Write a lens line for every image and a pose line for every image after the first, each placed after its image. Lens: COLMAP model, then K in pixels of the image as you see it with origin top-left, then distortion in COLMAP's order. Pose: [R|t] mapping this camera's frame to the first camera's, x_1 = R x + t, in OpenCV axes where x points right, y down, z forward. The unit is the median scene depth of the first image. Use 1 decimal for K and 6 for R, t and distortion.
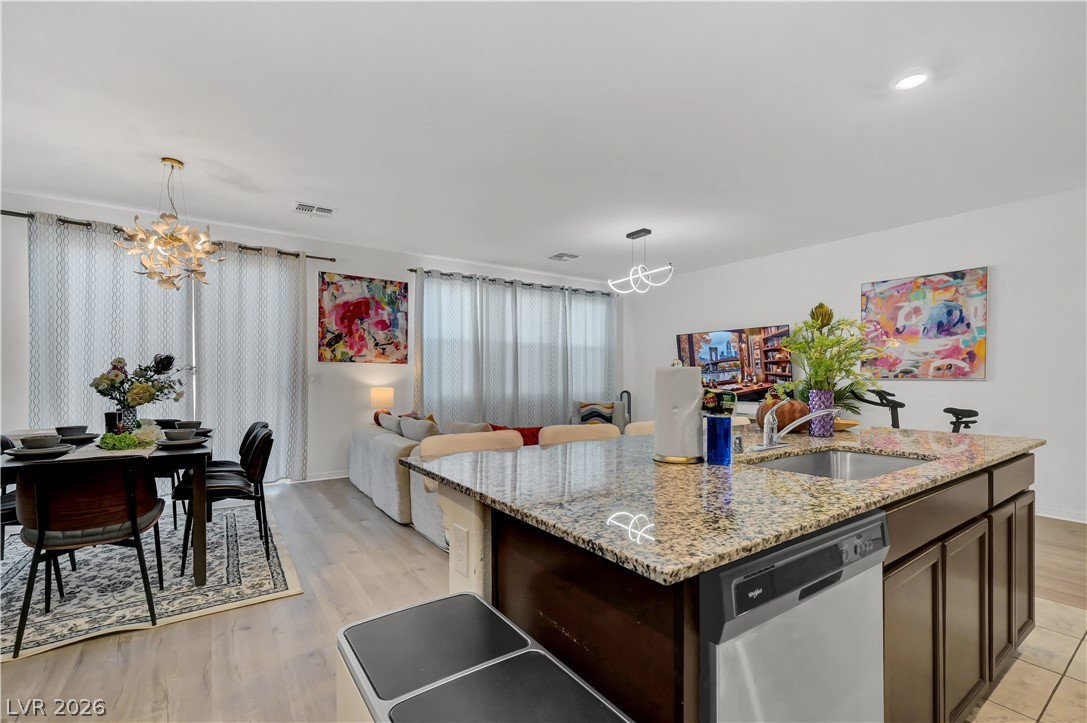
lens RADIAL K [[474.3, 0, 550.7], [0, 474.3, 379.8], [0, 0, 1]] dist [0.000066, 0.000156]
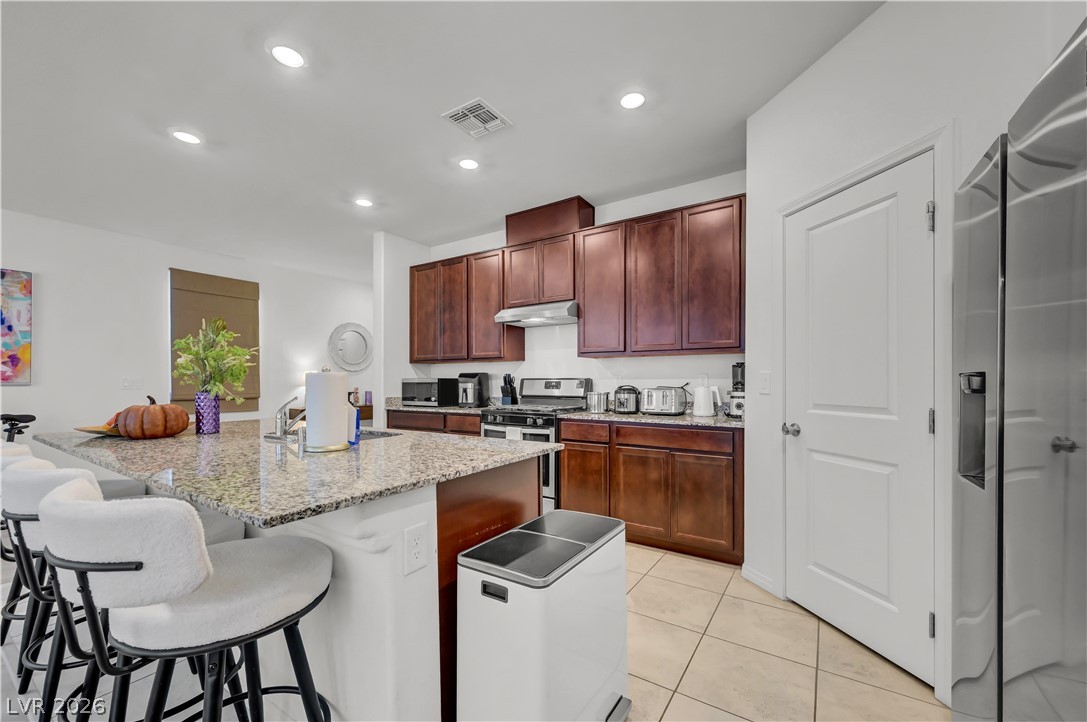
lens RADIAL K [[433.3, 0, 543.4], [0, 433.3, 375.2], [0, 0, 1]] dist [-0.000116, -0.000050]
pose [[-0.357752, 0.011453, 0.933746, -0.688963], [0.008969, 0.999921, -0.008828, -0.002429], [-0.933773, 0.005216, -0.357827, 0.636414]]
